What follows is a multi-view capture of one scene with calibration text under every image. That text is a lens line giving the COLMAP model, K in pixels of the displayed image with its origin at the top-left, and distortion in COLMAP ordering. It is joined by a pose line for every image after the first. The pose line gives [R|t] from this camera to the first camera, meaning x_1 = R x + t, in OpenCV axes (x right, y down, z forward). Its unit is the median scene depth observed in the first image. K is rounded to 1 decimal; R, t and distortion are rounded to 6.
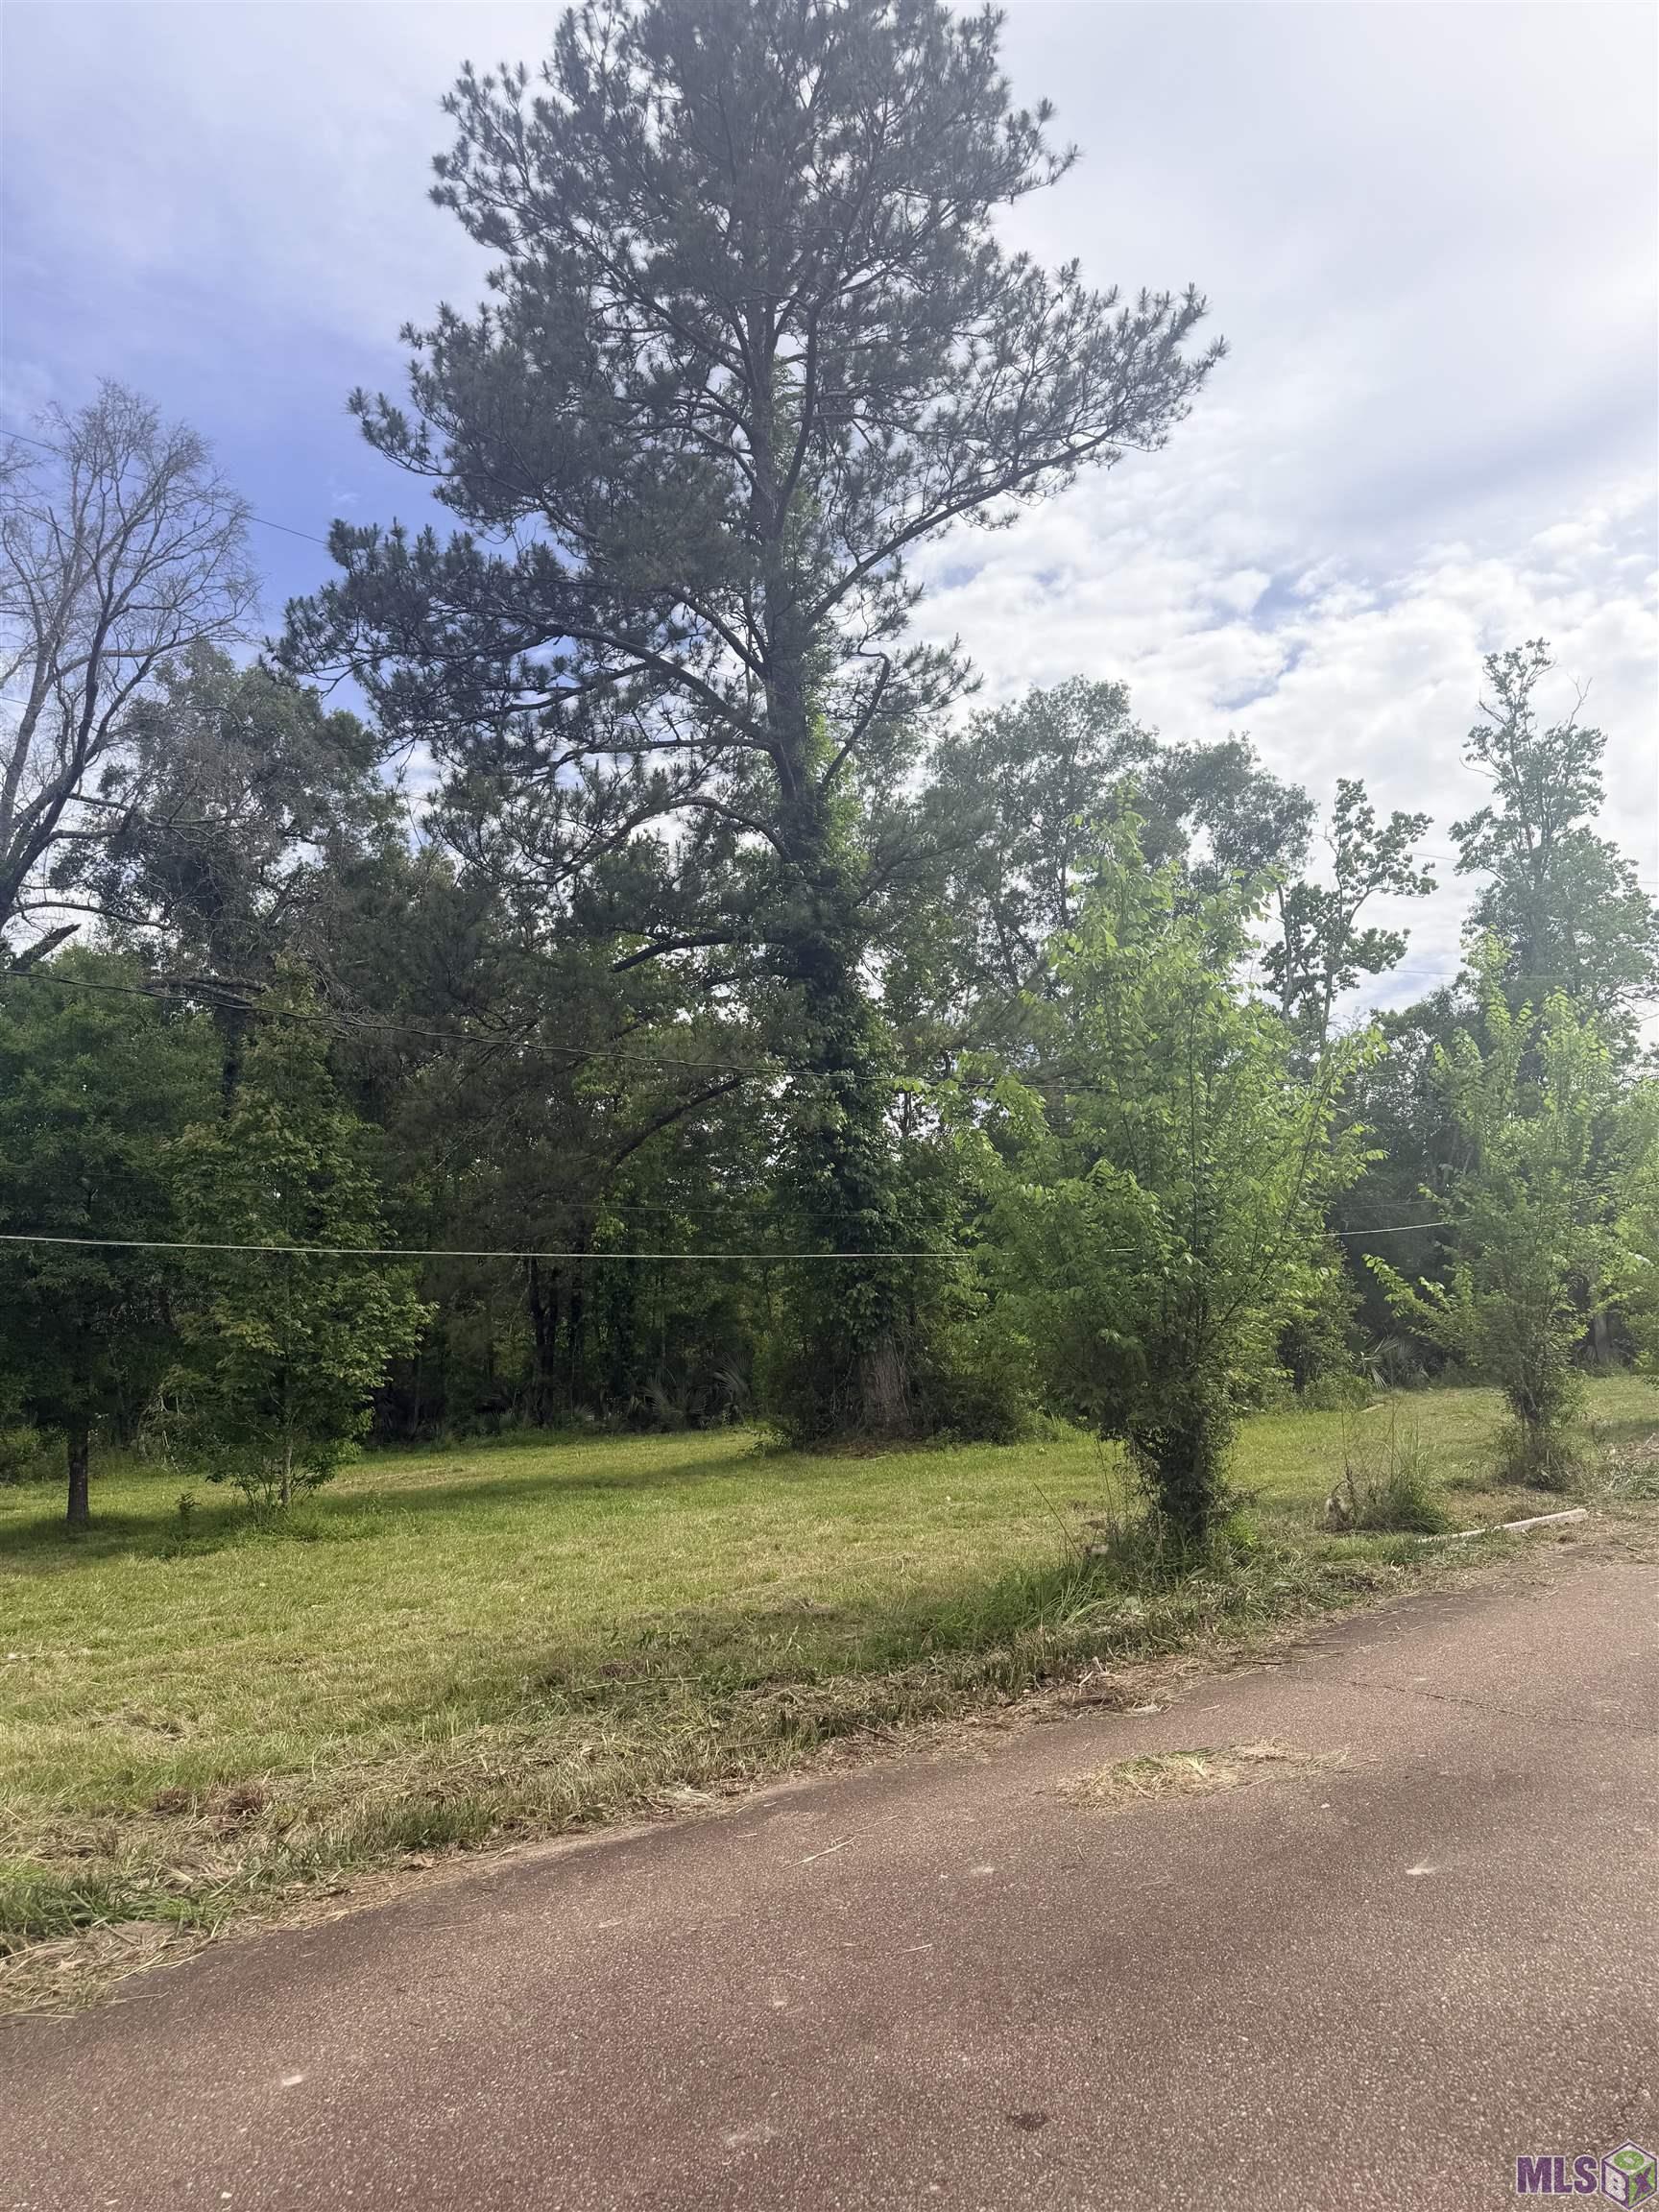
lens RADIAL K [[1558.3, 0, 822.9], [0, 1558.3, 1110.3], [0, 0, 1]] dist [0.091616, -0.129474]
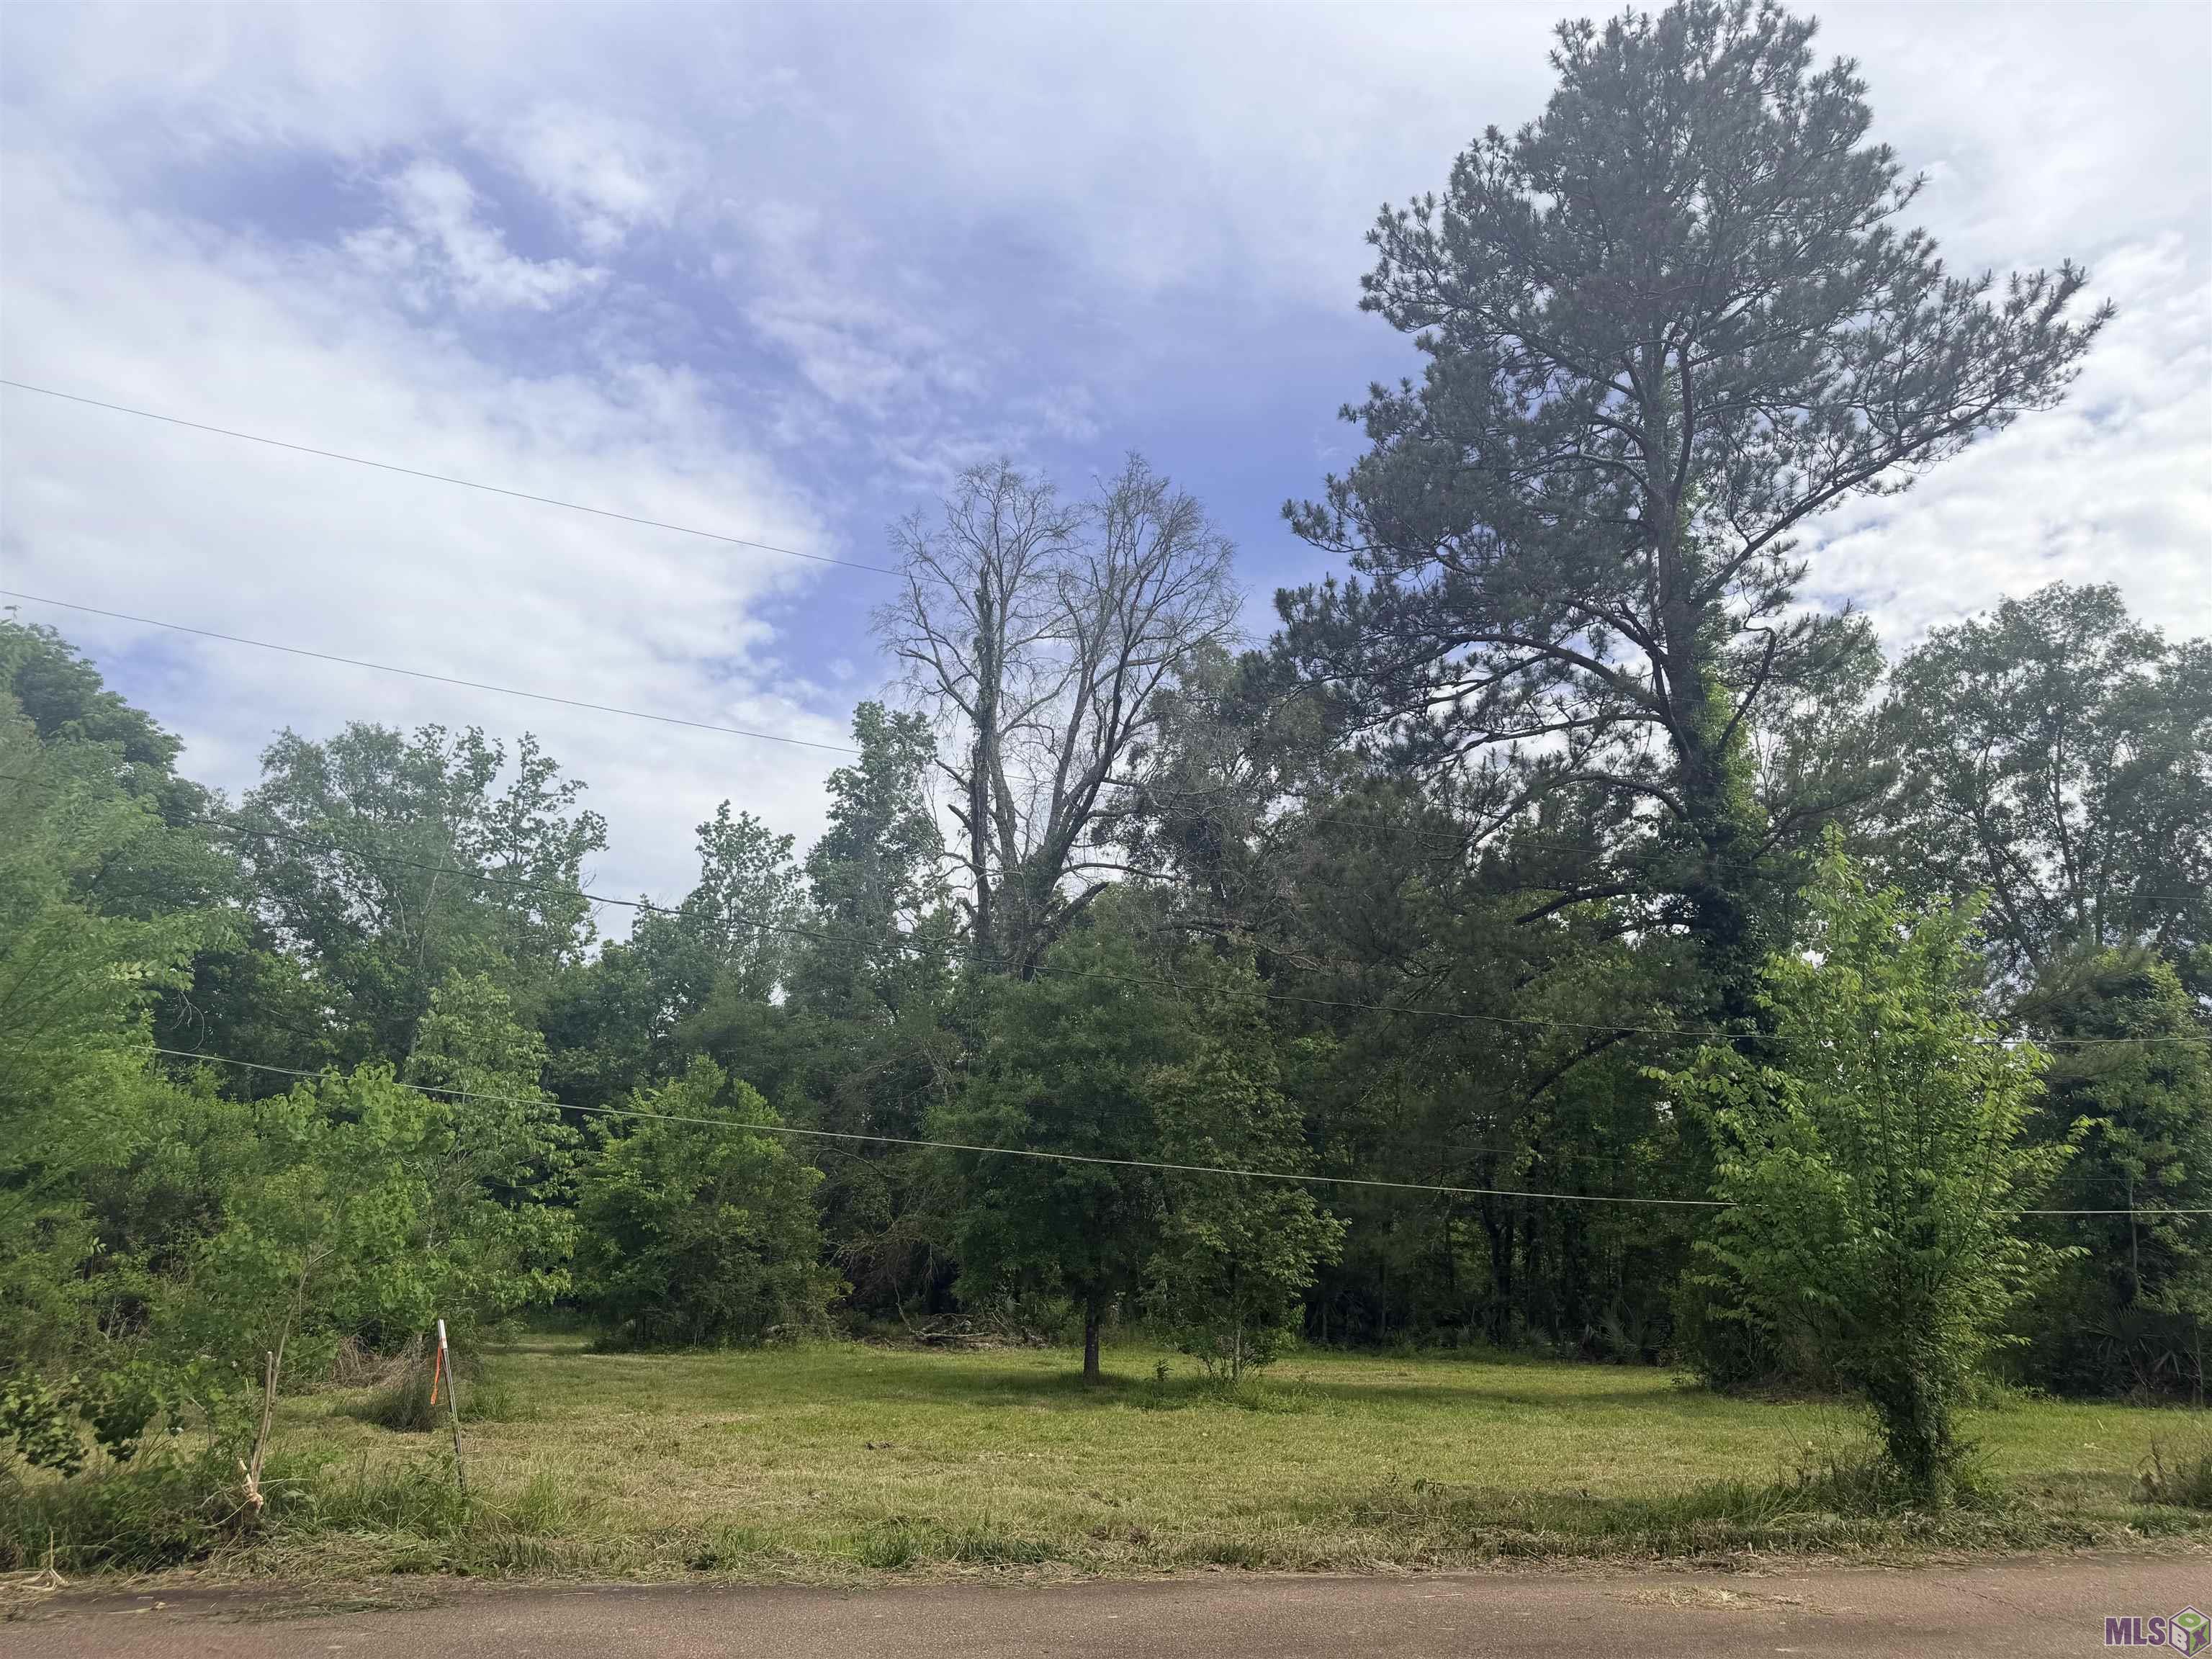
lens RADIAL K [[1558.3, 0, 1129.2], [0, 1558.3, 812.1], [0, 0, 1]] dist [0.091616, -0.129474]
pose [[0.905942, -0.047144, -0.420768, 0.079447], [-0.006836, 0.992023, -0.125868, -0.022527], [0.423346, 0.116905, 0.898394, -0.127255]]
